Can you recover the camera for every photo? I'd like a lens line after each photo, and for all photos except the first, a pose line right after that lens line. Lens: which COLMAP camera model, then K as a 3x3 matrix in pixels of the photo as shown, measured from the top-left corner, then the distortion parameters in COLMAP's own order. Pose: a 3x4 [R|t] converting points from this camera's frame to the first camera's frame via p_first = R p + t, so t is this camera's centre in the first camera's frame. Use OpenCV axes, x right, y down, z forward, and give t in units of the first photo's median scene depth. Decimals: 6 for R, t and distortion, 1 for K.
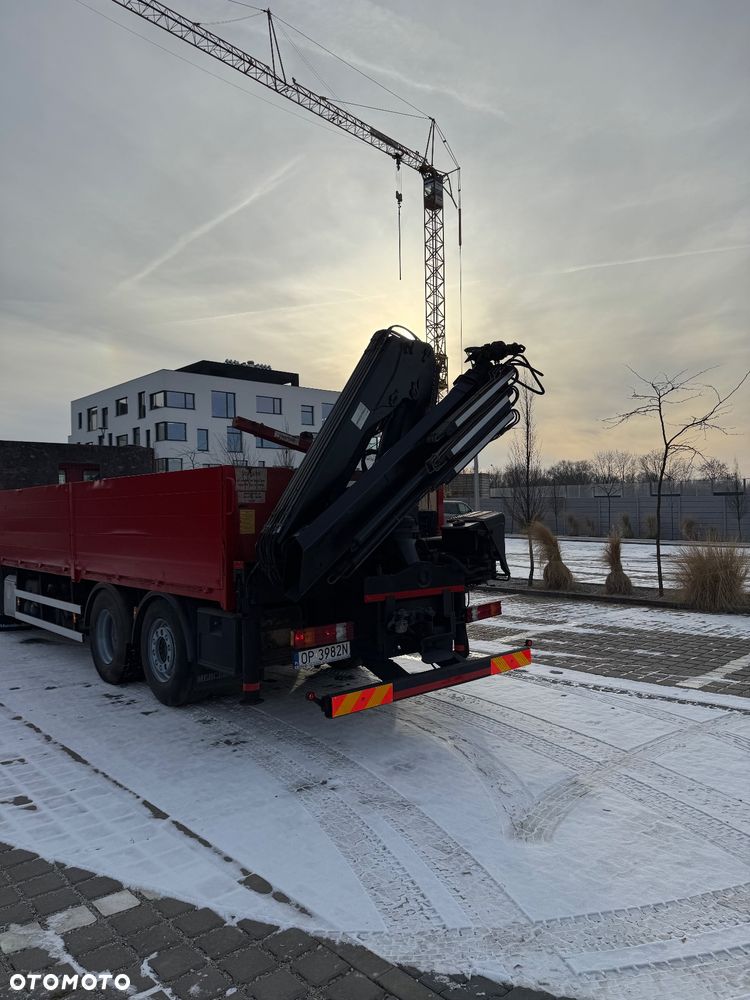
lens RADIAL K [[696.9, 0, 375.8], [0, 696.9, 492.5], [0, 0, 1]] dist [0.059542, -0.087126]
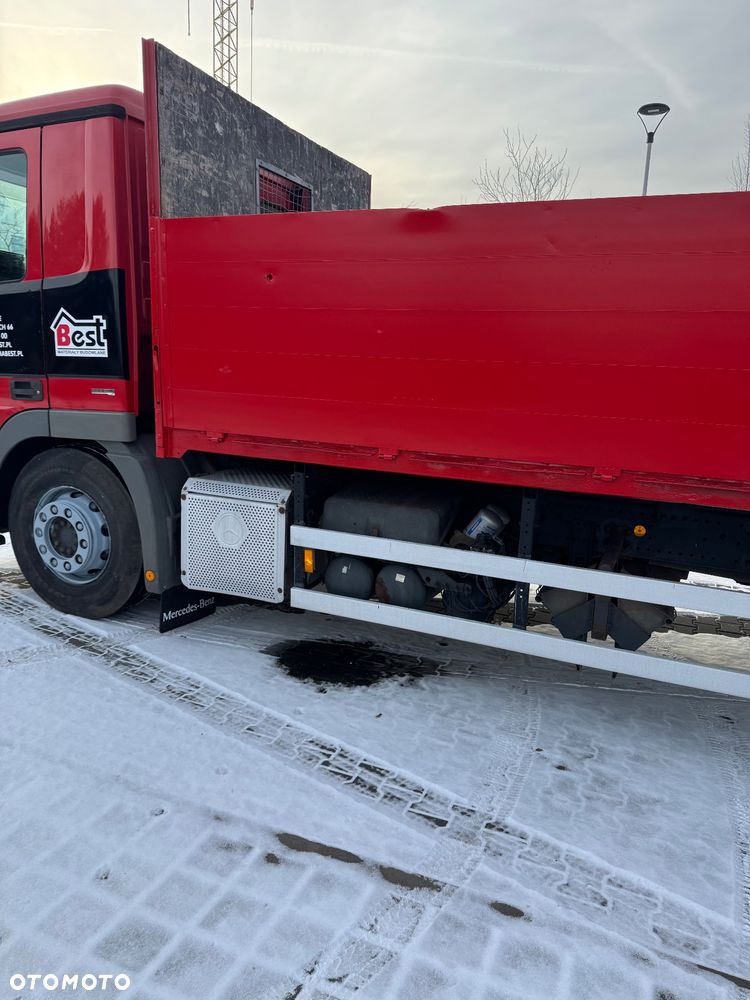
lens RADIAL K [[703.1, 0, 369.6], [0, 703.1, 505.2], [0, 0, 1]] dist [0.009160, -0.007766]
pose [[0.911330, -0.027598, 0.410751, -0.165815], [-0.069347, 0.973202, 0.219248, 0.013726], [-0.405795, -0.228292, 0.884994, 0.183940]]
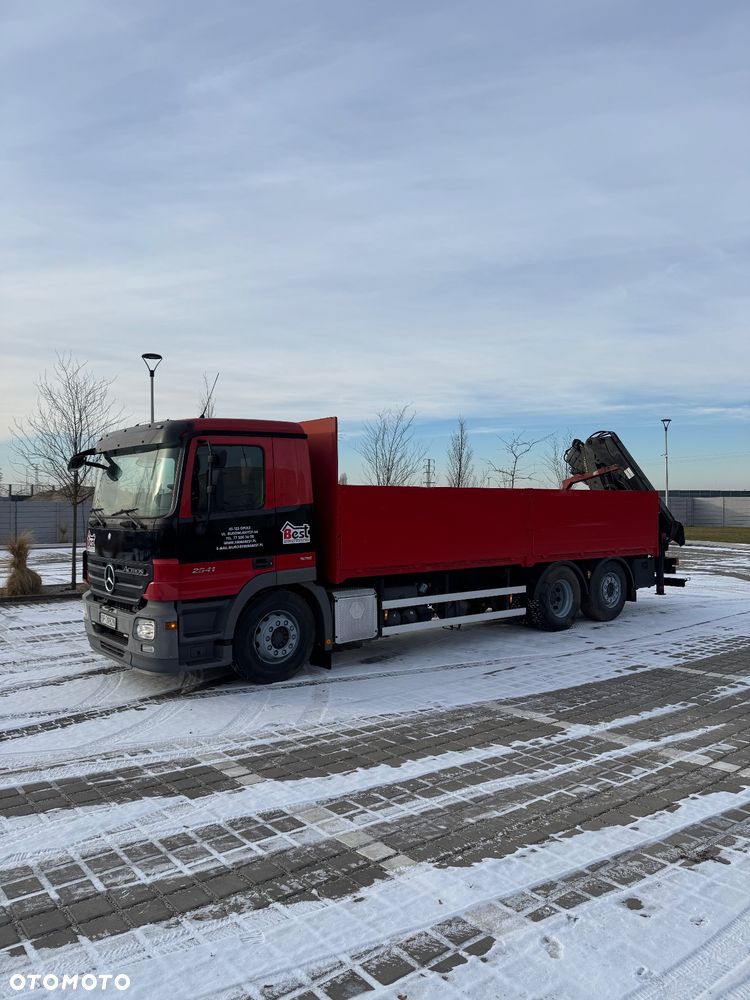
lens RADIAL K [[696.9, 0, 375.8], [0, 696.9, 492.5], [0, 0, 1]] dist [0.059542, -0.087126]
pose [[0.058921, 0.036480, 0.997596, -0.367195], [-0.025943, 0.999051, -0.035001, 0.009541], [-0.997925, -0.023818, 0.059811, 0.258263]]
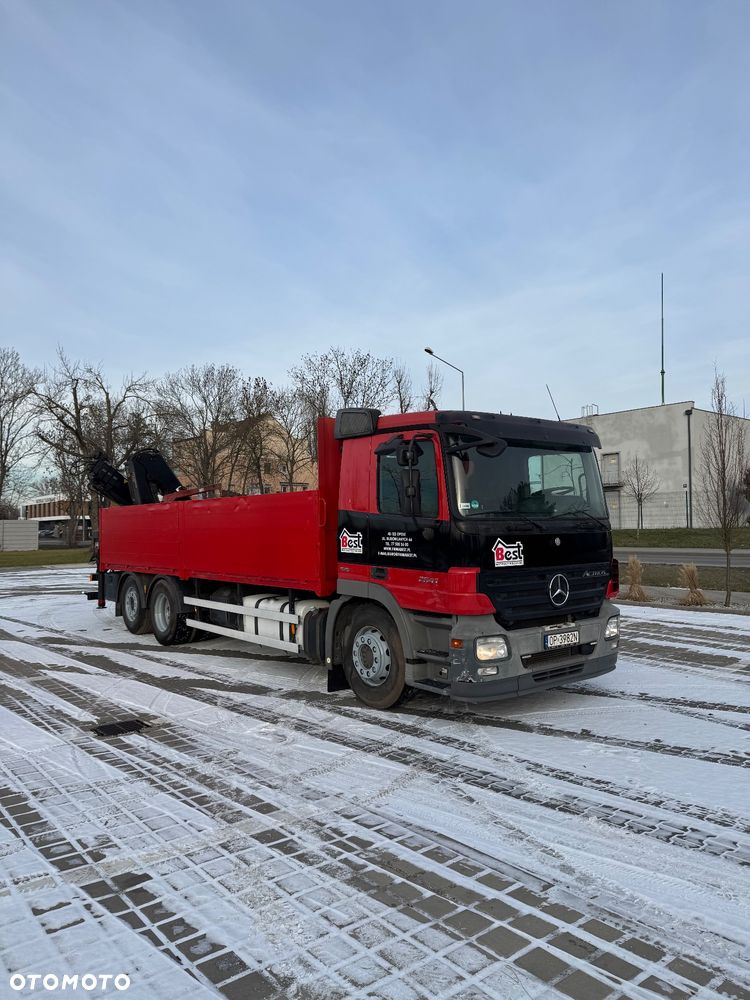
lens RADIAL K [[703.5, 0, 363.4], [0, 703.5, 487.4], [0, 0, 1]] dist [0.018112, -0.005228]
pose [[-0.997703, 0.035646, 0.057600, -0.128434], [0.030940, 0.996264, -0.080633, 0.016331], [-0.060259, -0.078665, -0.995078, 0.528446]]
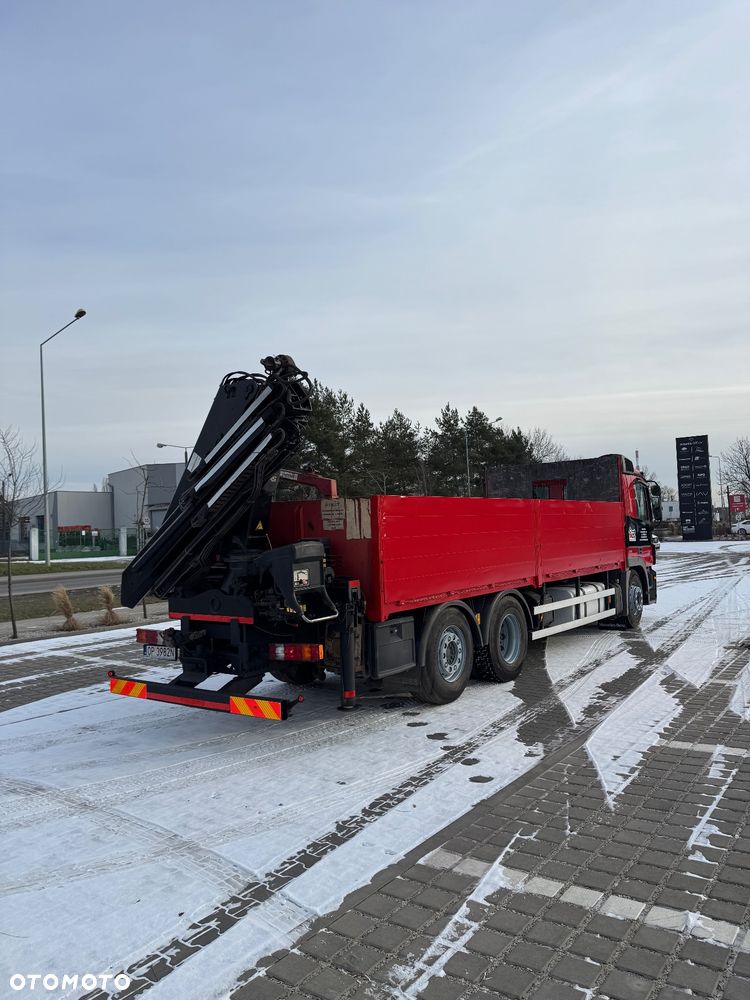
lens RADIAL K [[697.6, 0, 370.7], [0, 697.6, 503.5], [0, 0, 1]] dist [0.056172, -0.080403]
pose [[0.202549, -0.031927, -0.978751, 0.180817], [0.059956, 0.997998, -0.020147, 0.000145], [0.977435, -0.054602, 0.204058, 0.155236]]
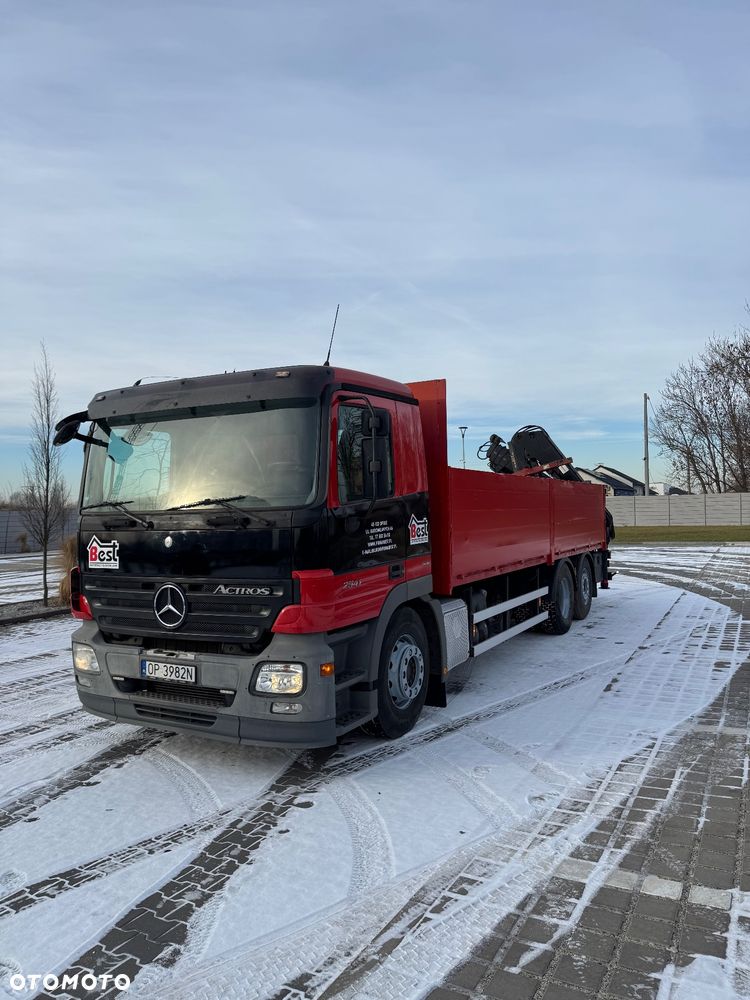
lens RADIAL K [[697.6, 0, 370.7], [0, 697.6, 503.5], [0, 0, 1]] dist [0.056172, -0.080403]
pose [[-0.309971, 0.038173, 0.949980, -0.305520], [0.003203, 0.999230, -0.039106, 0.015090], [-0.950741, -0.009079, -0.309854, 0.352206]]
